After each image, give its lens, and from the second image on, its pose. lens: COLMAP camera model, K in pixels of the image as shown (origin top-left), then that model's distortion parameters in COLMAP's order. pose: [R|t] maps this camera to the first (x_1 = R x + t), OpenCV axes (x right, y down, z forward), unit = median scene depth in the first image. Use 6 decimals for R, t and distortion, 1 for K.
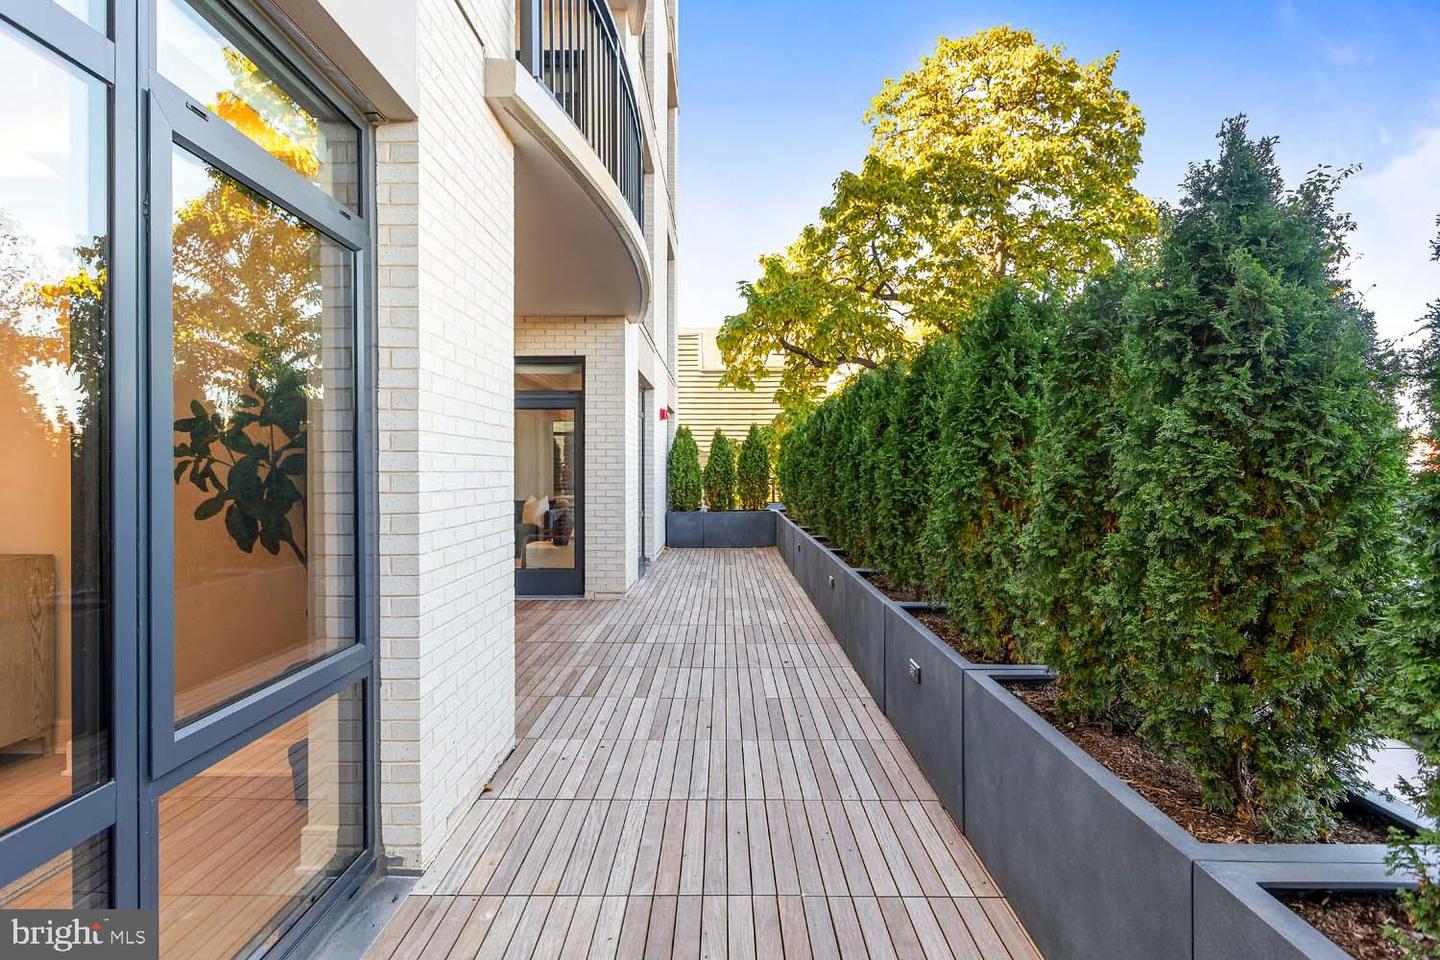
lens RADIAL K [[683.7, 0, 721.5], [0, 683.7, 465.3], [0, 0, 1]] dist [0.001970, 0.000737]
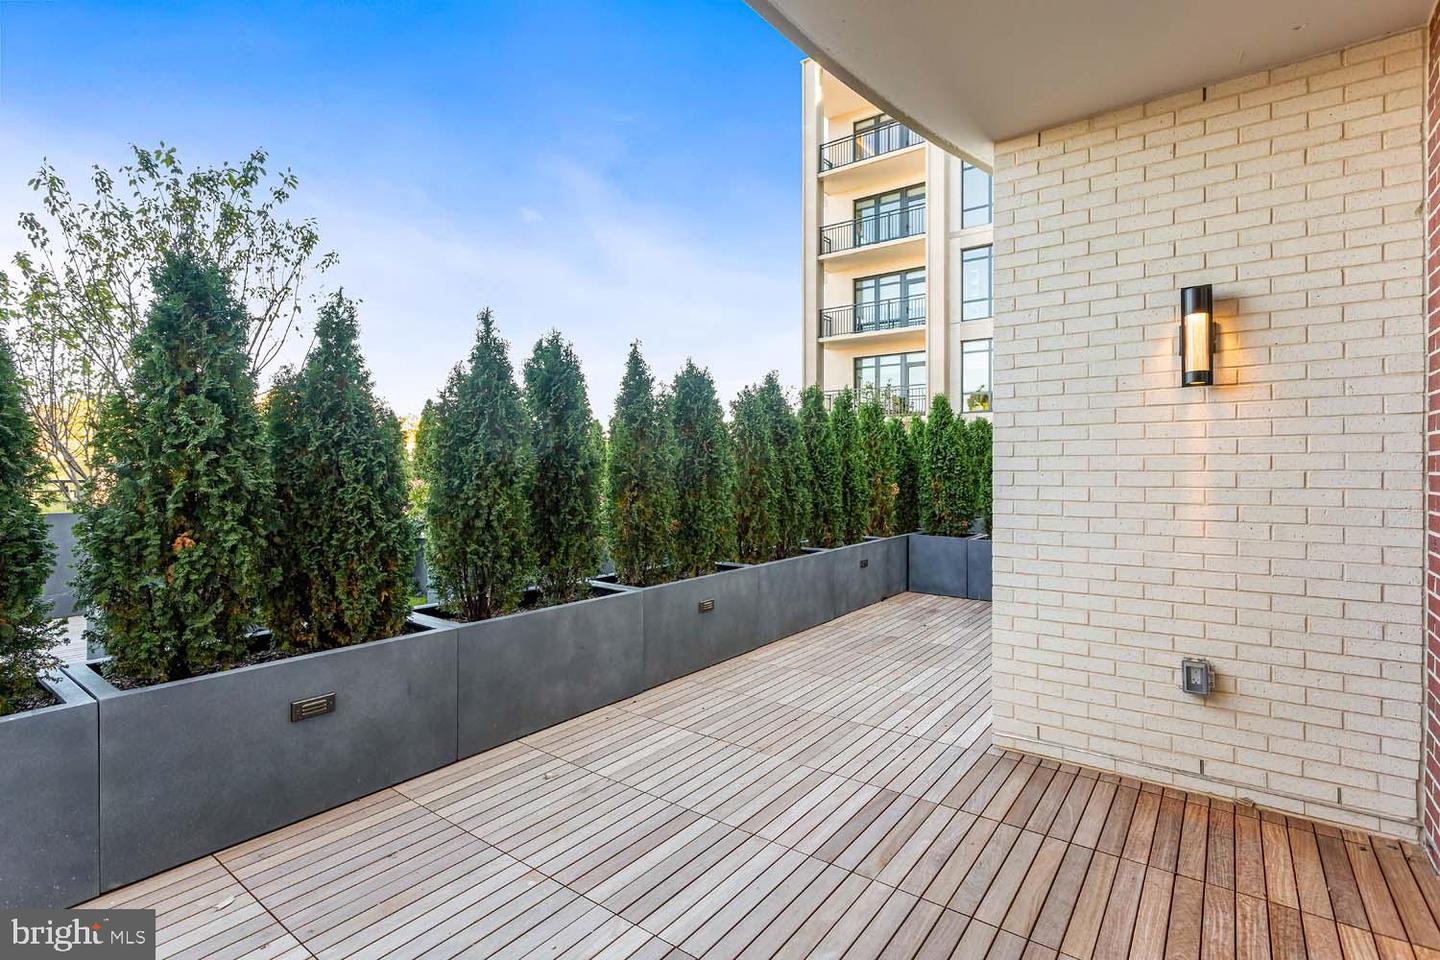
lens RADIAL K [[683.7, 0, 721.5], [0, 683.7, 465.3], [0, 0, 1]] dist [0.001970, 0.000737]
pose [[-0.805485, 0.000299, 0.592616, -0.486824], [-0.002827, 0.999987, -0.004346, 0.007258], [-0.592609, -0.005176, -0.805473, 1.726065]]
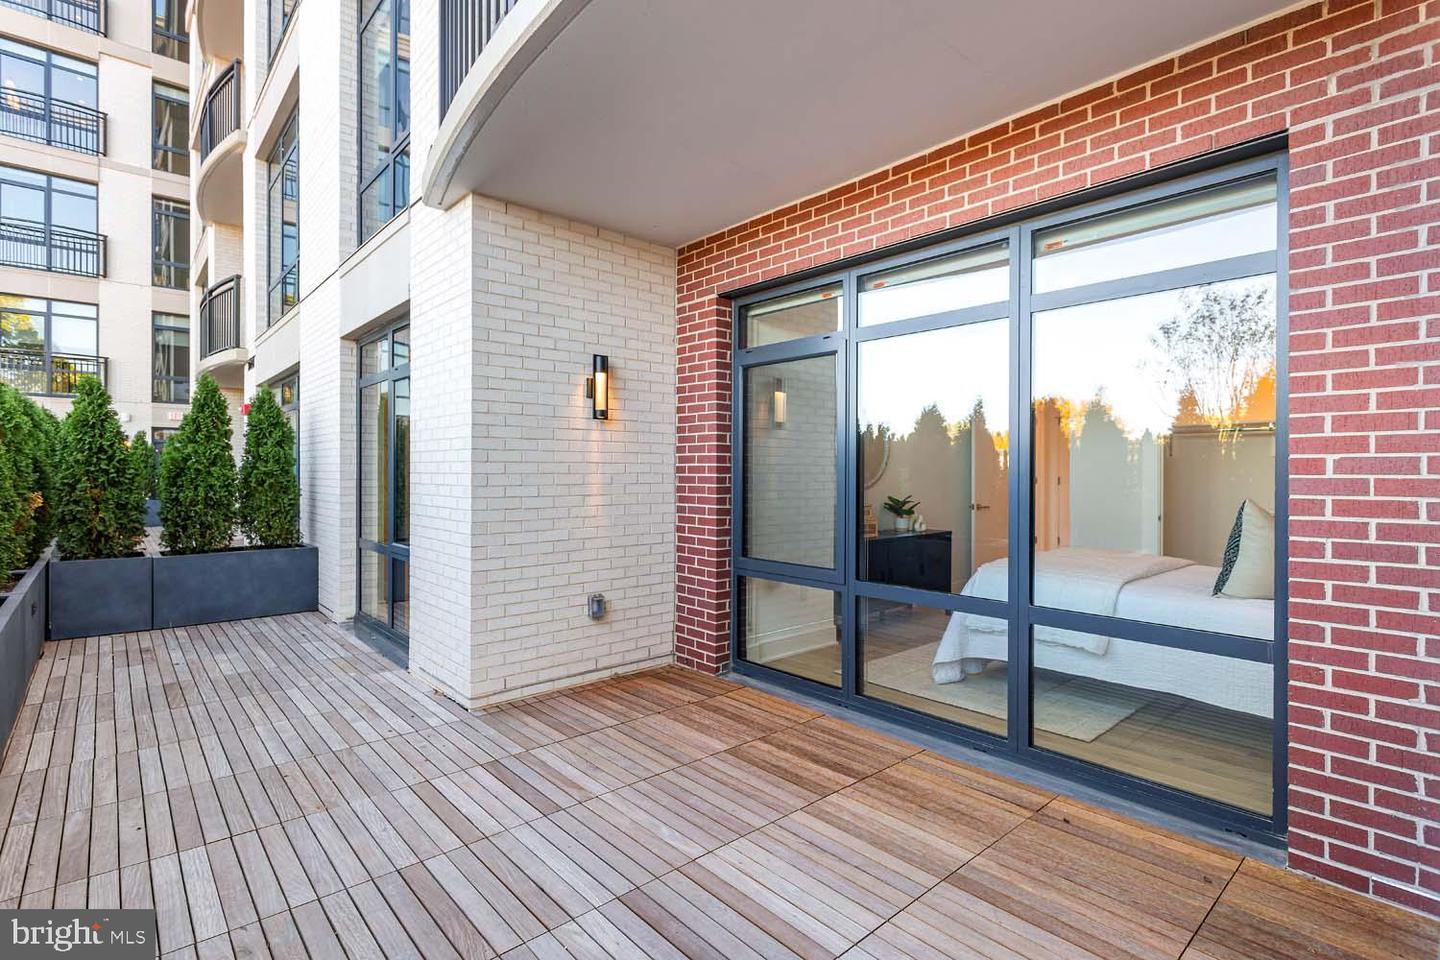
lens RADIAL K [[683.7, 0, 721.5], [0, 683.7, 465.3], [0, 0, 1]] dist [0.001970, 0.000737]
pose [[-0.747778, -0.008138, -0.663899, 0.131293], [-0.001327, 0.999941, -0.010762, 0.006895], [0.663947, -0.007166, -0.747745, 1.820878]]
